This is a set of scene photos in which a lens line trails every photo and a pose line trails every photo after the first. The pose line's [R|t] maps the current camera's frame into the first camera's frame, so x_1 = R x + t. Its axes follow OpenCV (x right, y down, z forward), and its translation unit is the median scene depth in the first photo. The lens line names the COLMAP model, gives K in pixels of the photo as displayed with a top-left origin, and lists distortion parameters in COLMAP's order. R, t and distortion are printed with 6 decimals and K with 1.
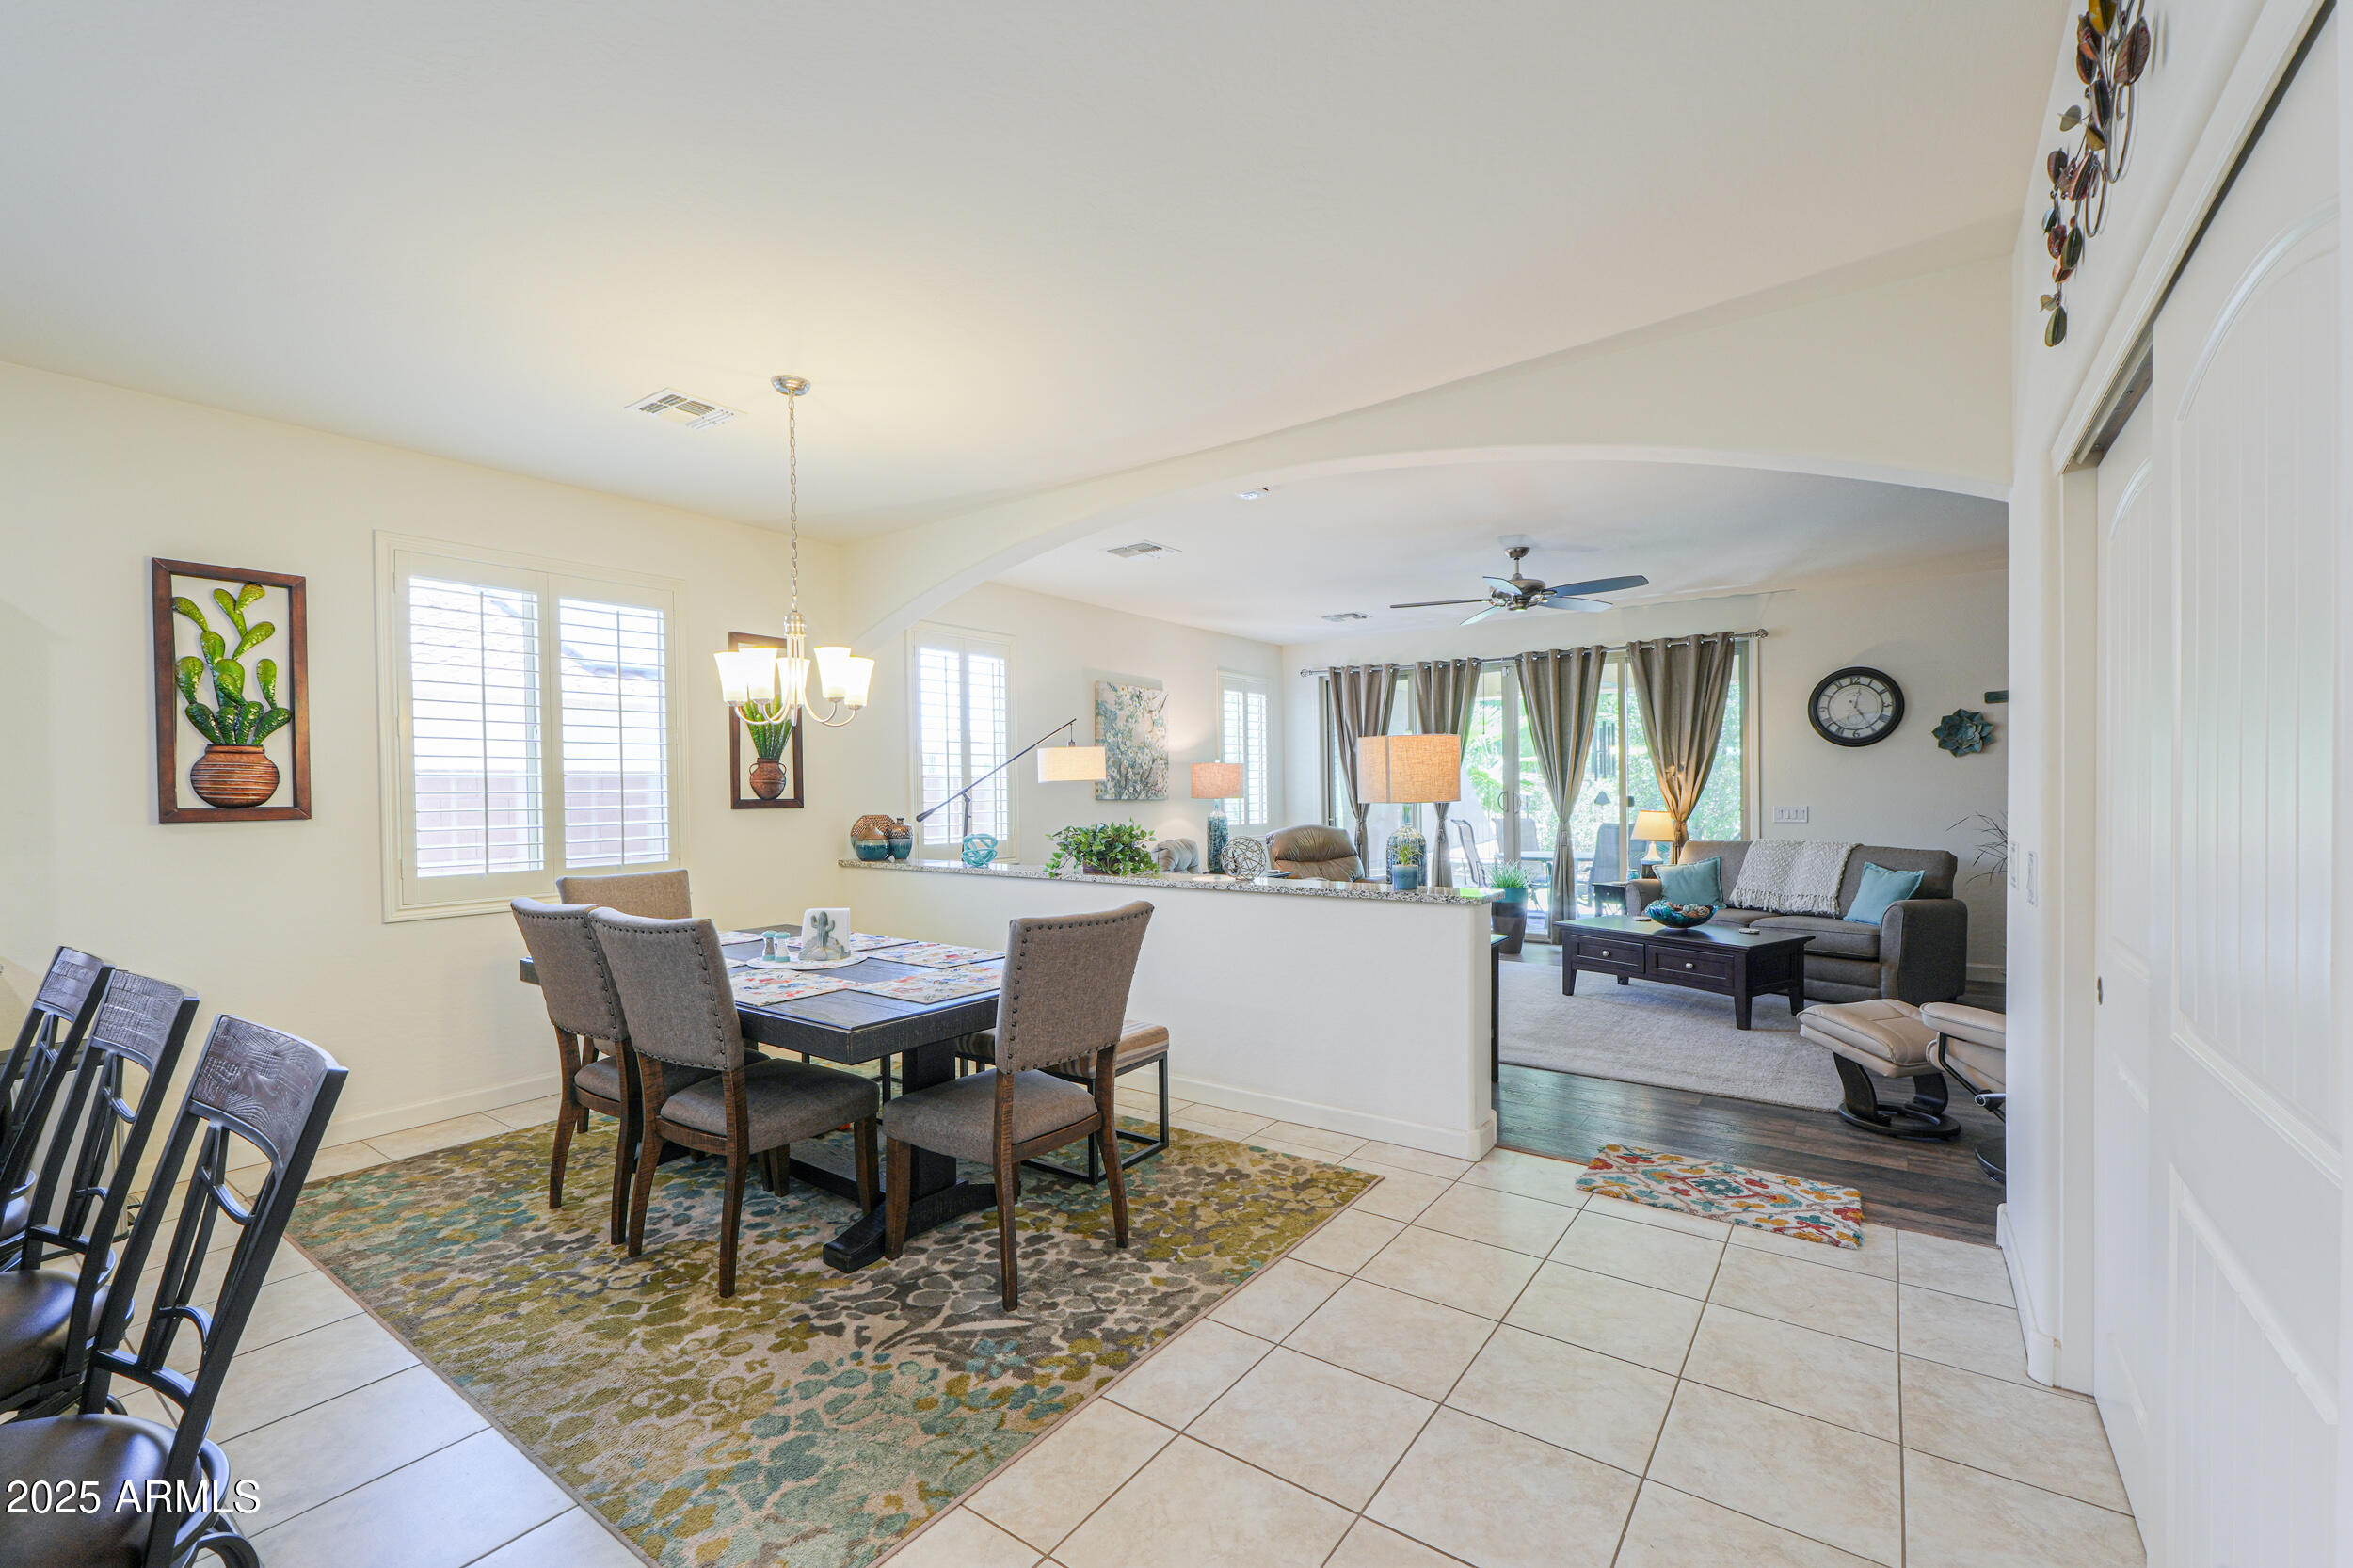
lens RADIAL K [[991.5, 0, 1175.7], [0, 991.5, 803.9], [0, 0, 1]] dist [-0.002598, 0.000470]
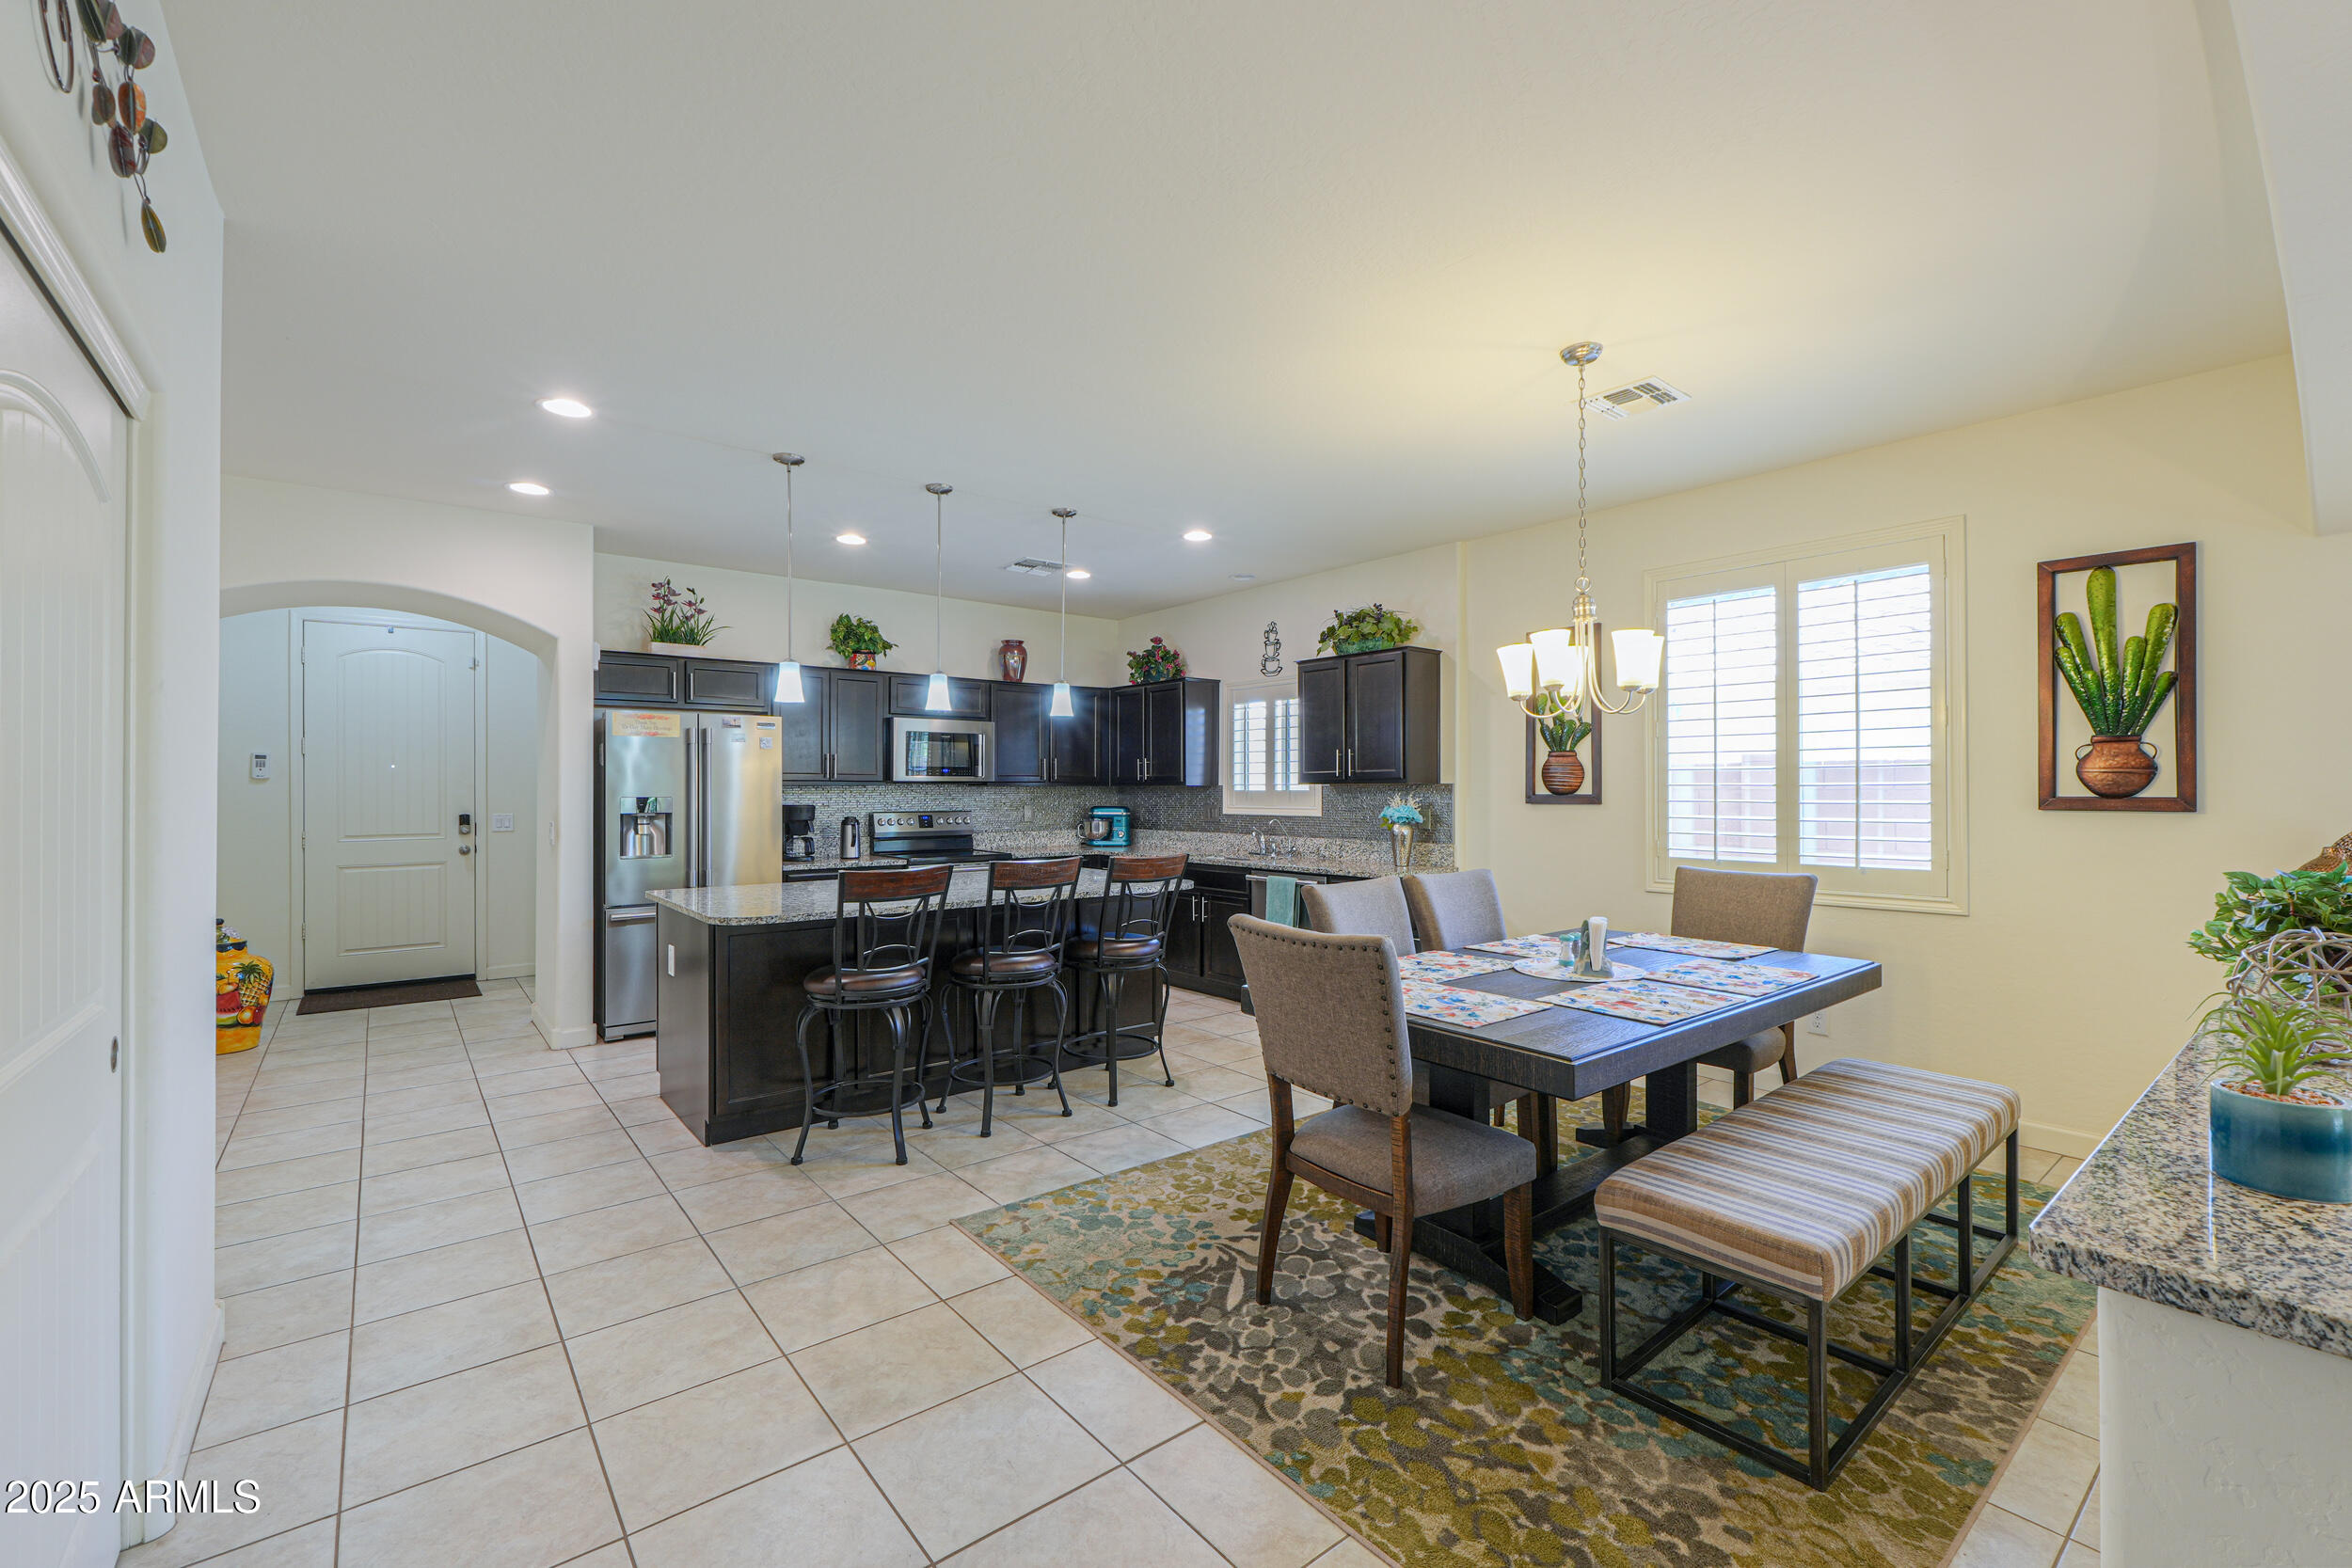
lens RADIAL K [[991.0, 0, 1166.4], [0, 991.0, 788.4], [0, 0, 1]] dist [-0.002598, 0.000470]
pose [[-0.272748, 0.009632, -0.962037, 0.335409], [-0.008740, 0.999884, 0.012489, -0.010721], [0.962046, 0.011815, -0.272632, 0.476507]]
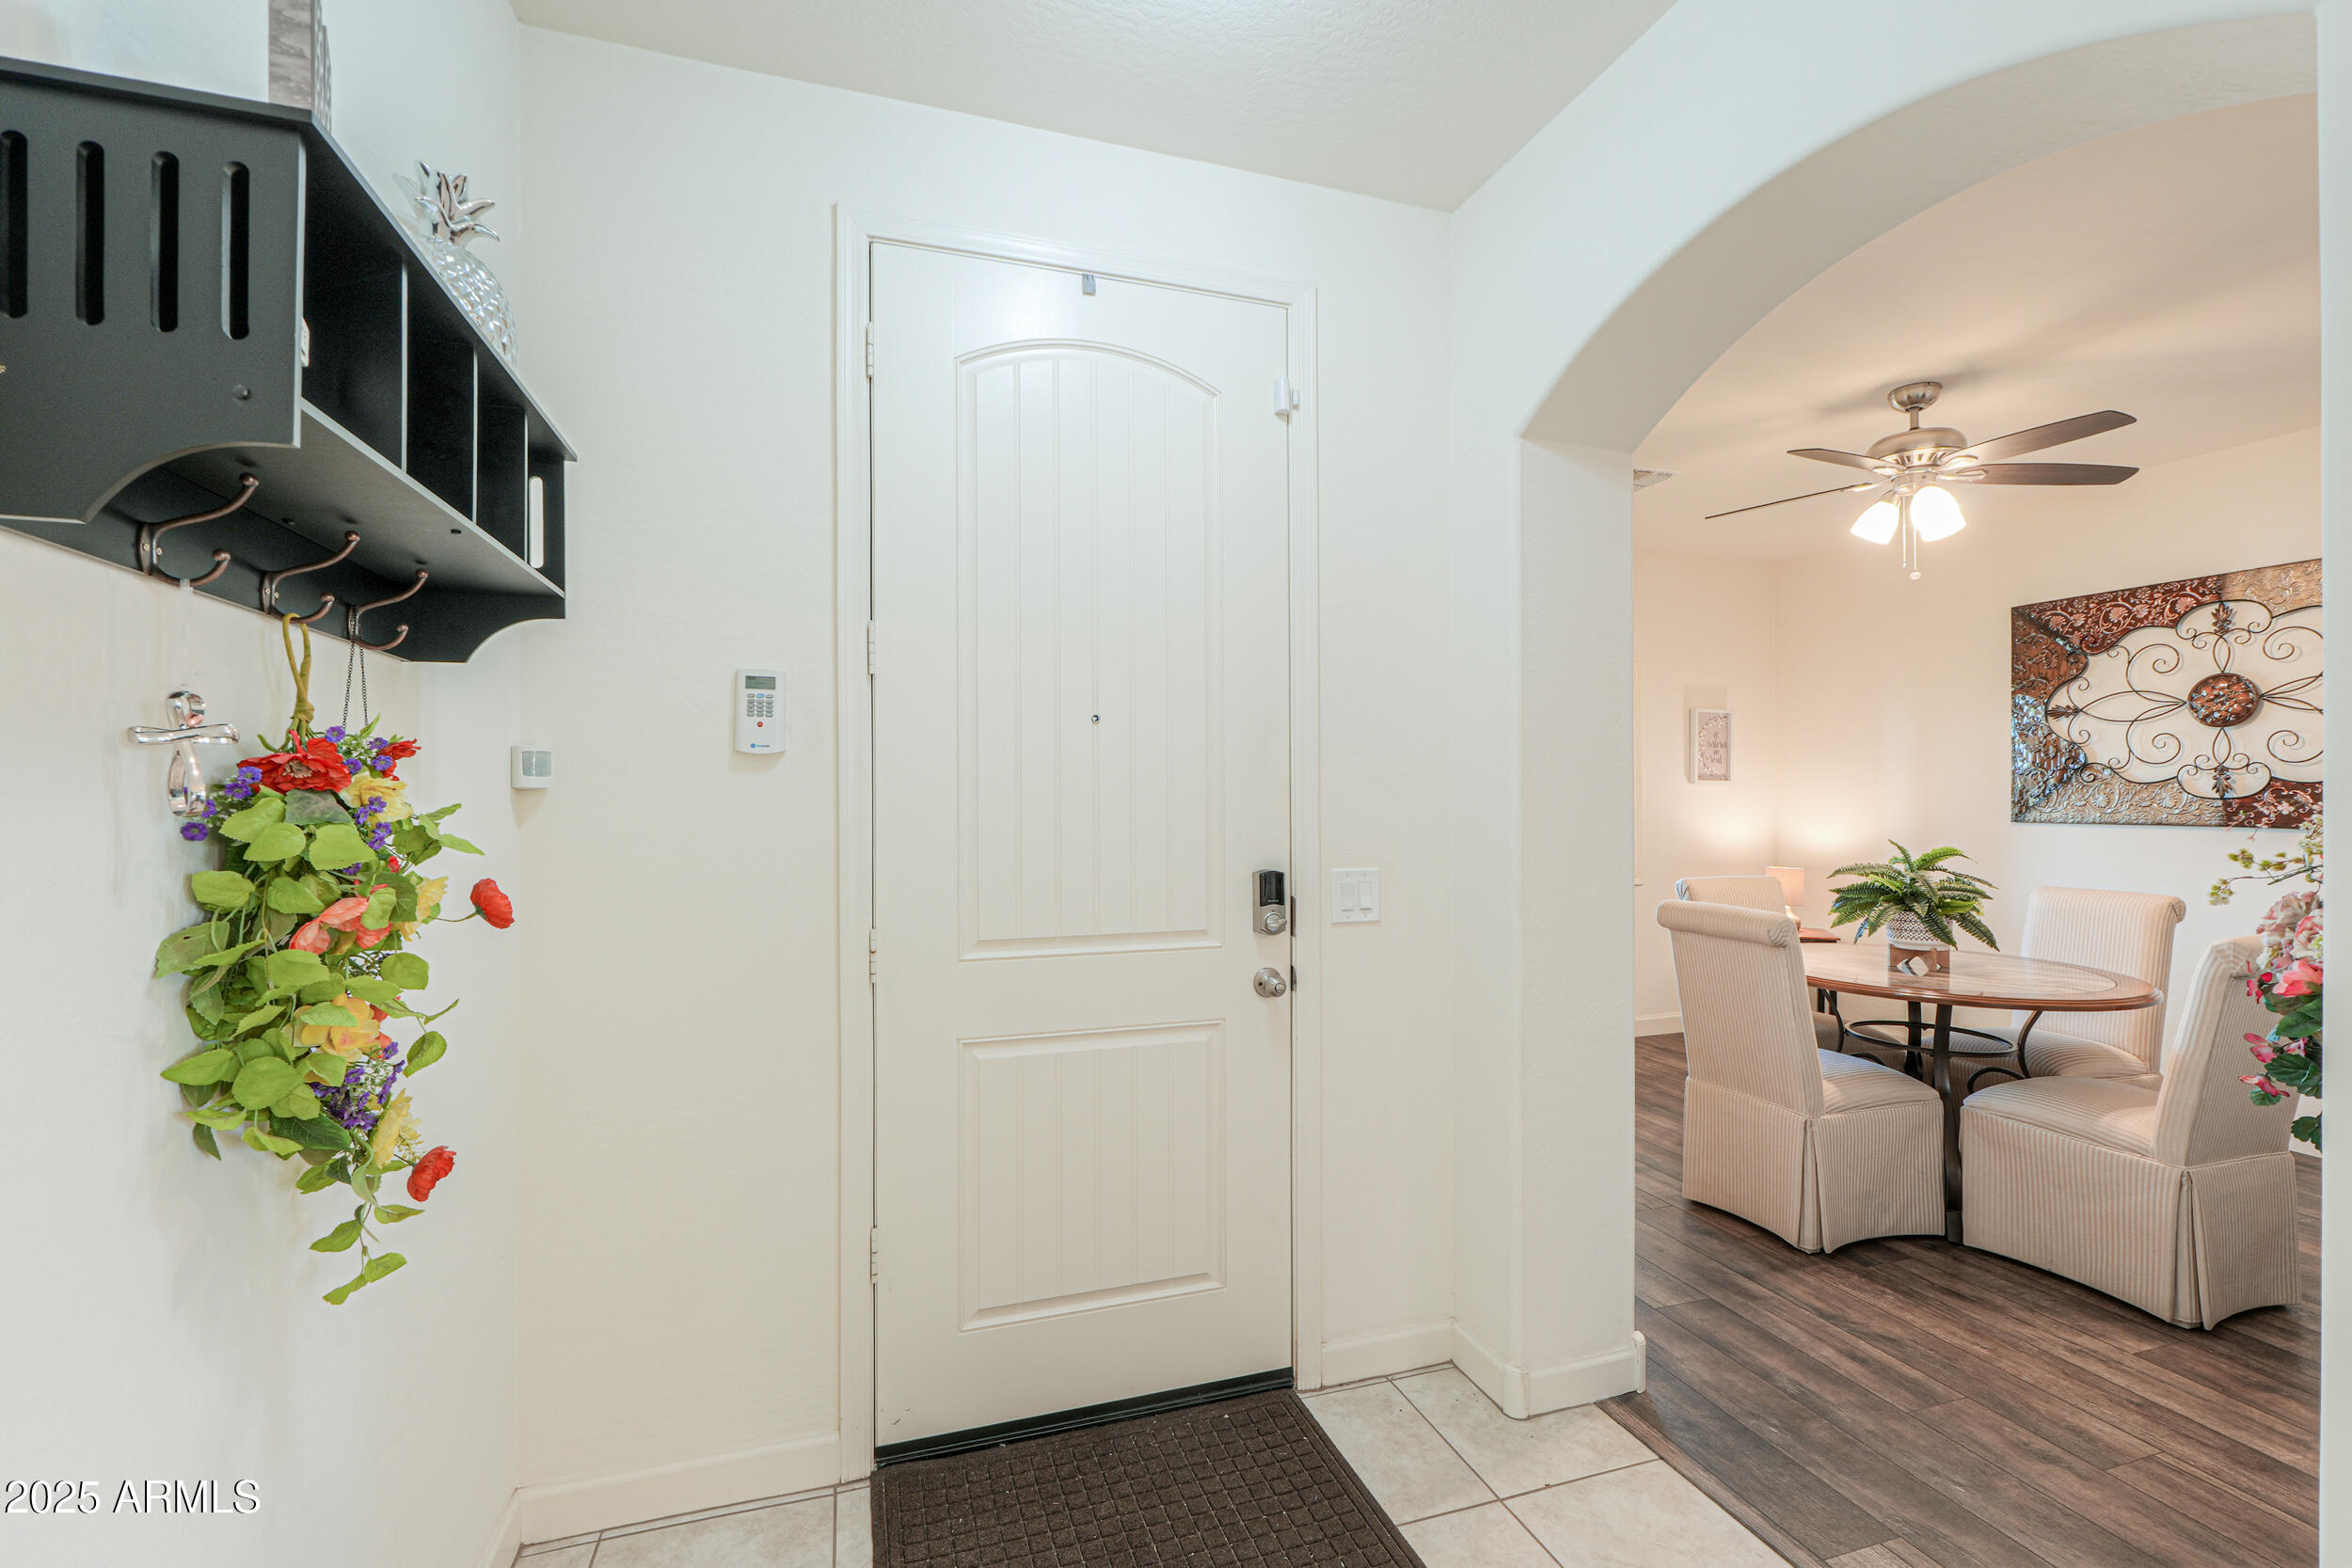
lens RADIAL K [[991.0, 0, 1166.5], [0, 991.0, 788.1], [0, 0, 1]] dist [-0.002598, 0.000470]
pose [[-0.592067, 0.004433, -0.805877, -0.218719], [-0.008137, 0.999901, 0.011479, 0.006104], [0.805848, 0.013354, -0.591972, -0.416841]]
